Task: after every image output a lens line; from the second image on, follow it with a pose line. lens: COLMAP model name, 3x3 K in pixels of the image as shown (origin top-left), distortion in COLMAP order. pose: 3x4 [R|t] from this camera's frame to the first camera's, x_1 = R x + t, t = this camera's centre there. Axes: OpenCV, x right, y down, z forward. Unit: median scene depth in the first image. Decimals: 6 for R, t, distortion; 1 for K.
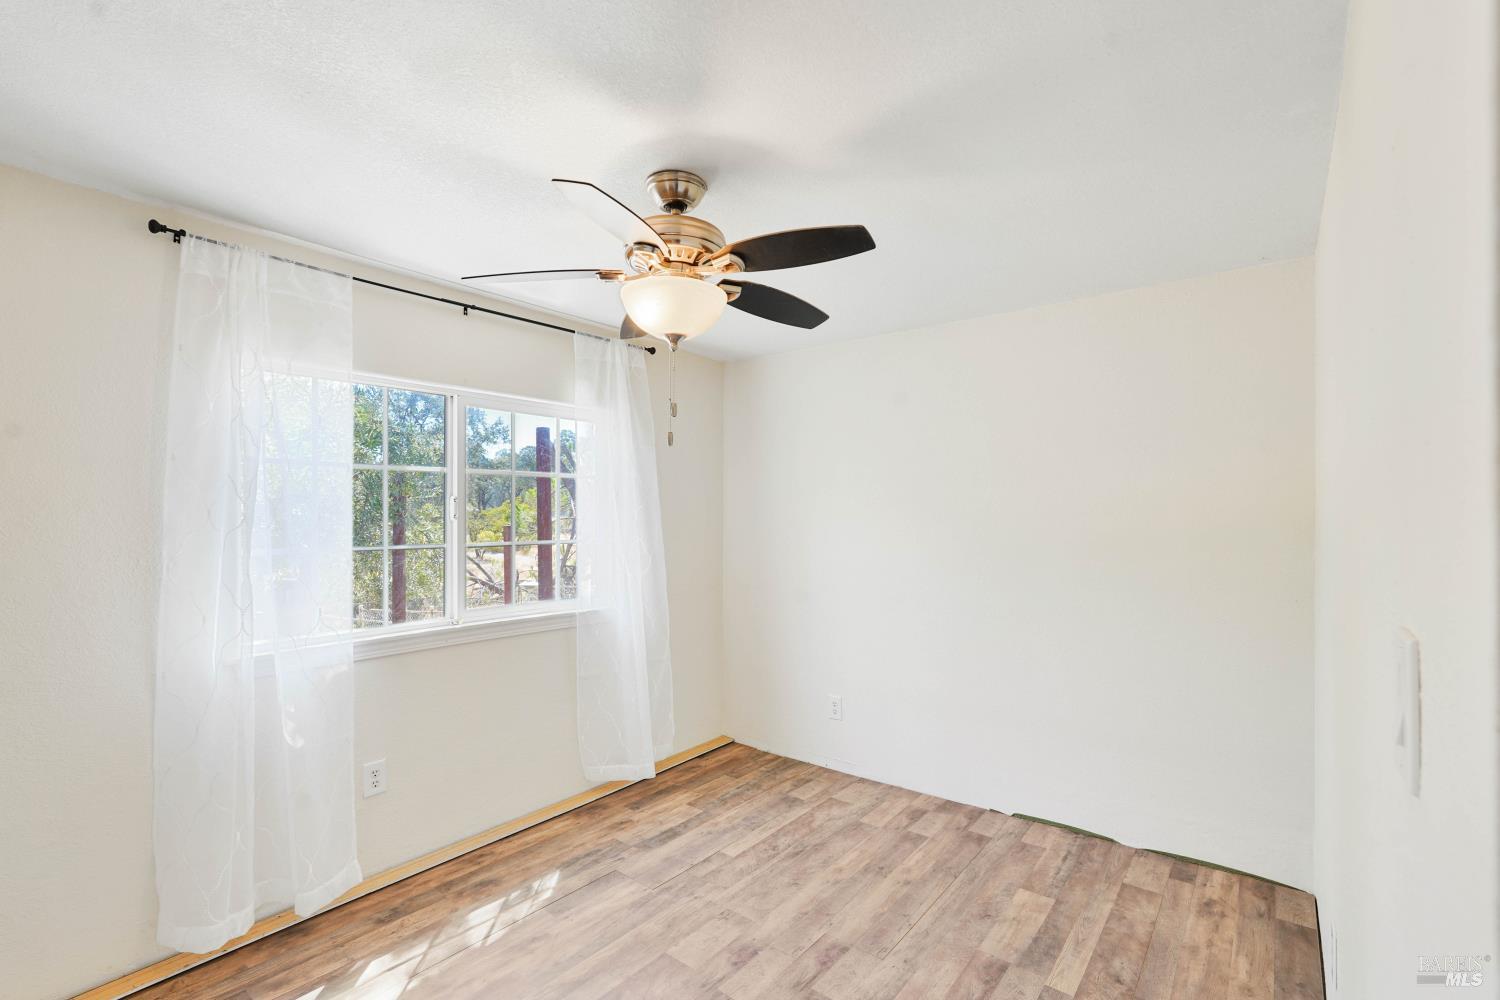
lens RADIAL K [[672.7, 0, 727.2], [0, 672.7, 510.6], [0, 0, 1]] dist [-0.013420, 0.007765]
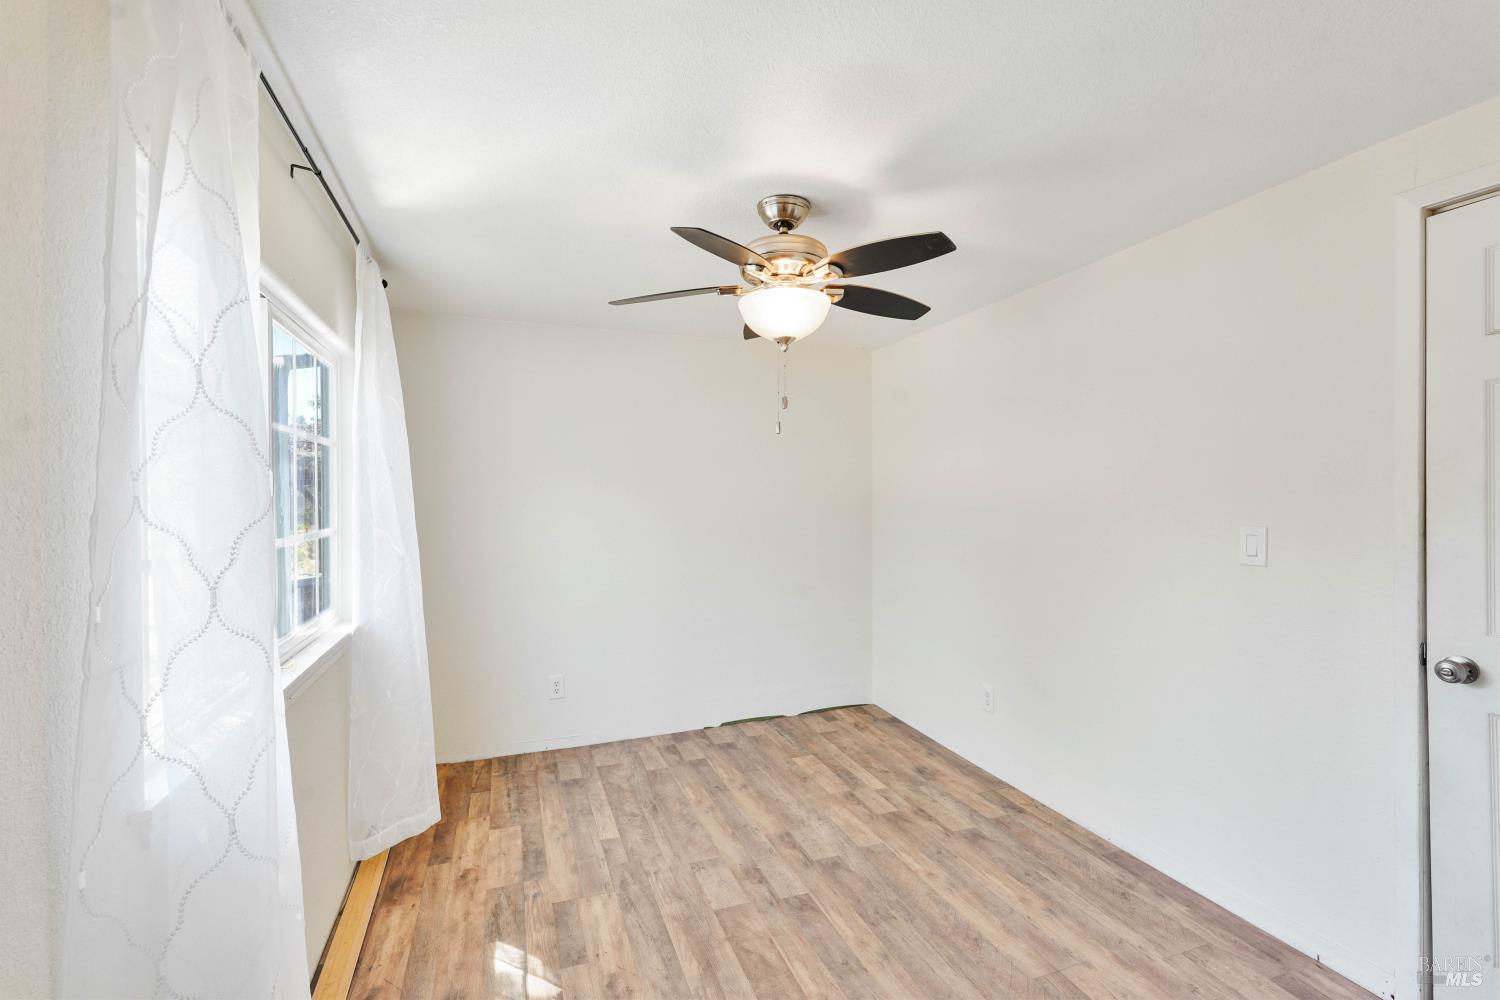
lens RADIAL K [[672.7, 0, 752.5], [0, 672.7, 507.1], [0, 0, 1]] dist [-0.013420, 0.007765]
pose [[0.491765, -0.012933, 0.870632, -0.742941], [-0.006515, 0.999807, 0.018532, 0.003789], [-0.870704, -0.014786, 0.491585, 0.333980]]
